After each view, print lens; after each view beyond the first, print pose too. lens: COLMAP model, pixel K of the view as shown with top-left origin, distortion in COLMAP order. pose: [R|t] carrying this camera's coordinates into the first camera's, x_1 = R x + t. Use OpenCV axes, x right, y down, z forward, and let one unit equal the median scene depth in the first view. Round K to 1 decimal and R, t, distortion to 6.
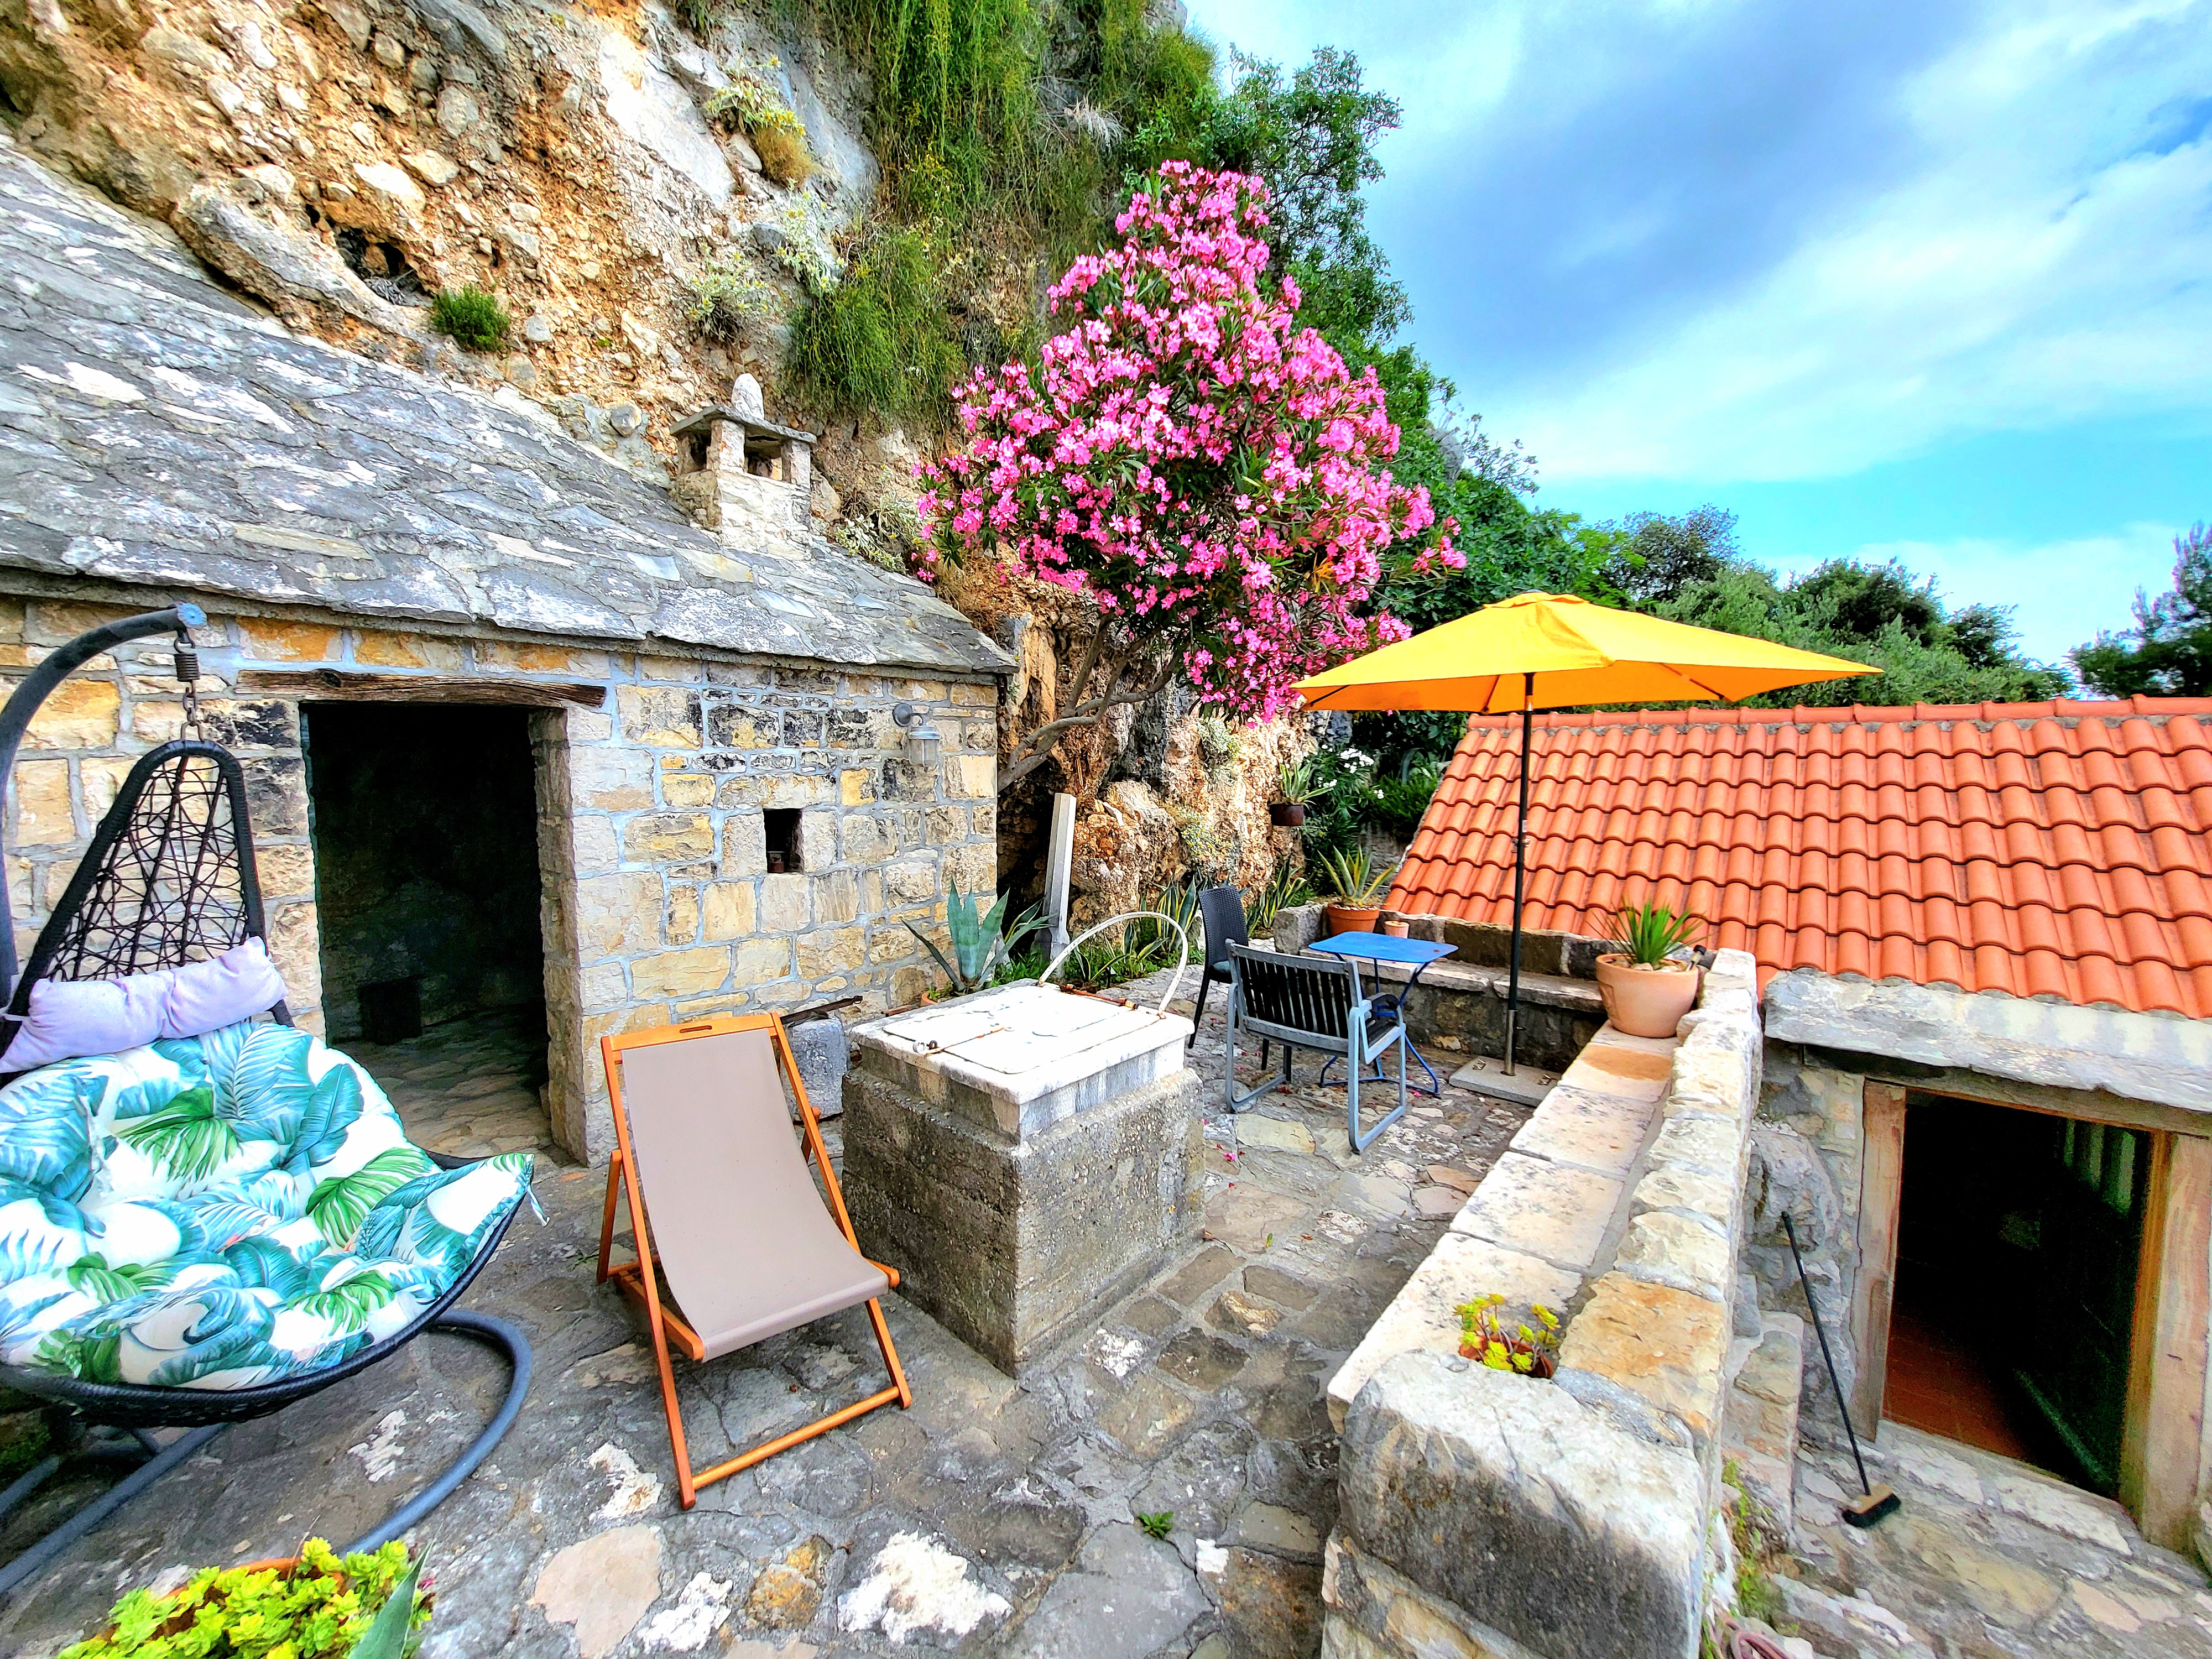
lens RADIAL K [[852.5, 0, 1111.9], [0, 852.5, 825.9], [0, 0, 1]] dist [0.000878, -0.002028]
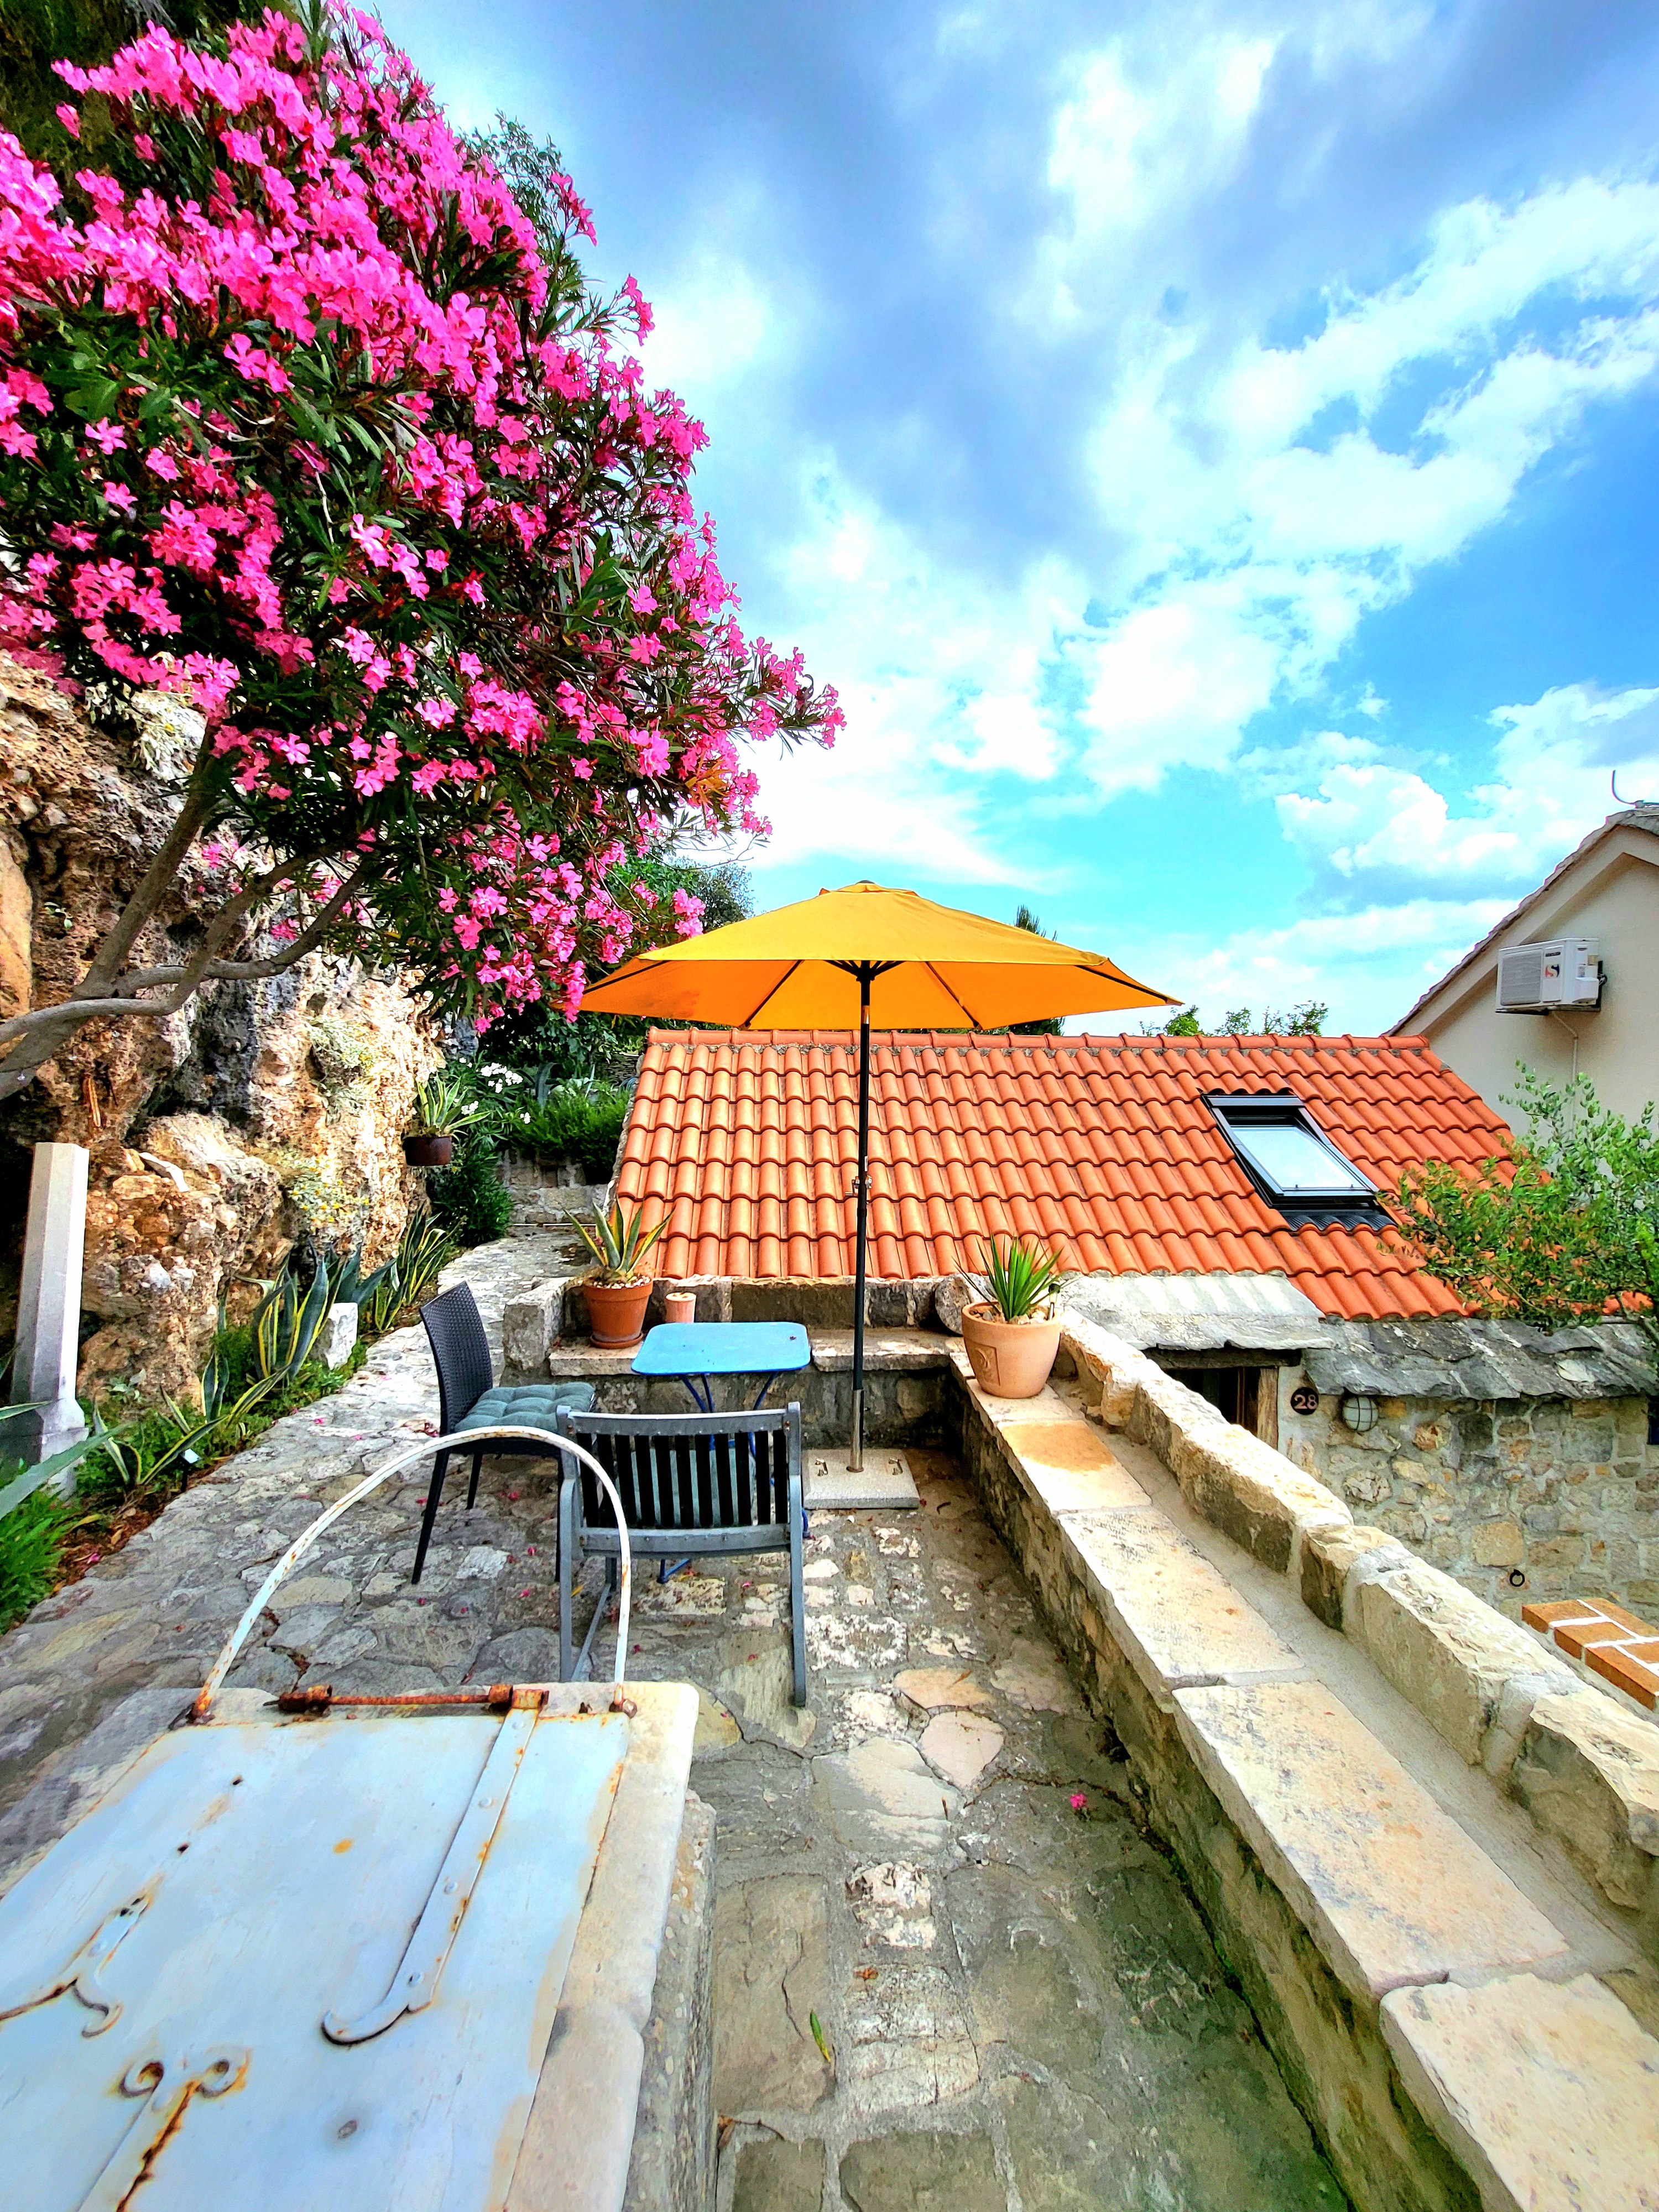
lens RADIAL K [[852.5, 0, 830.1], [0, 852.5, 1110.1], [0, 0, 1]] dist [0.000878, -0.002028]
pose [[0.729719, -0.024315, 0.683315, -0.098583], [0.048176, 0.998712, -0.015909, -0.038953], [-0.682048, 0.044528, 0.729951, 0.409719]]
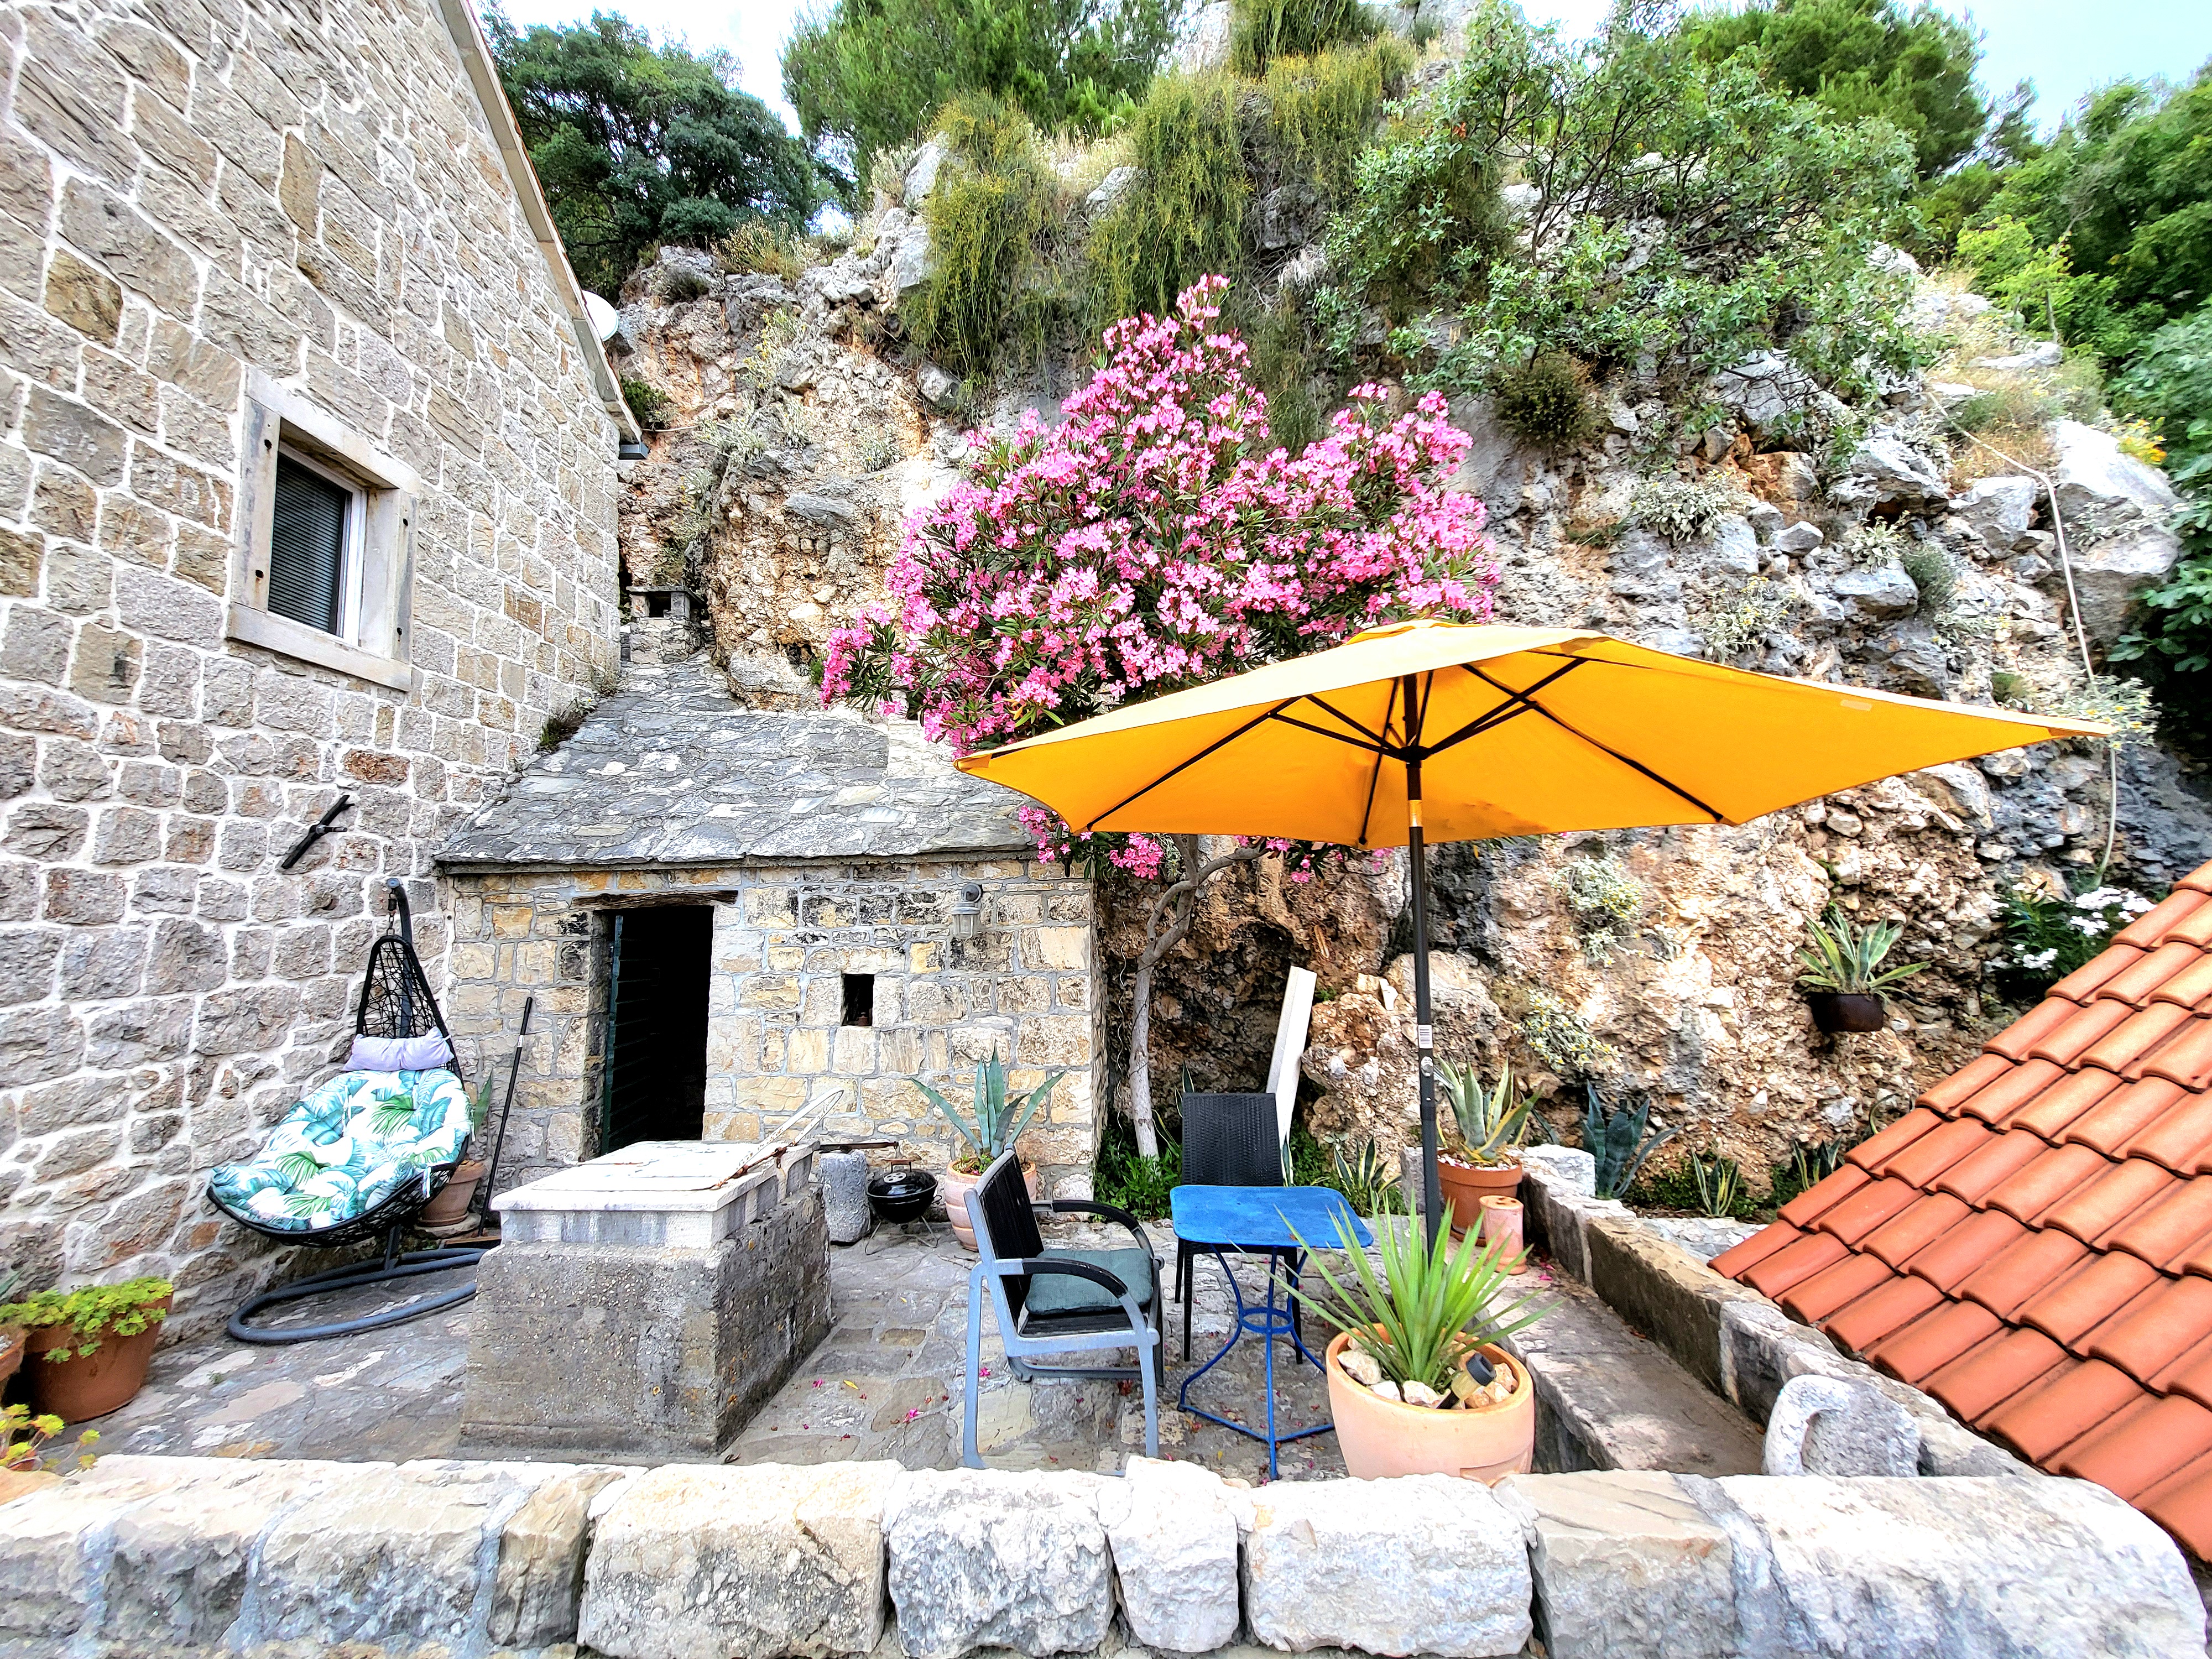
lens RADIAL K [[852.5, 0, 1104.9], [0, 852.5, 831.9], [0, 0, 1]] dist [0.000878, -0.002028]
pose [[0.574806, -0.116522, -0.809951, 0.790424], [-0.042659, 0.984197, -0.171864, -0.023639], [0.817177, 0.133340, 0.560752, 0.504492]]
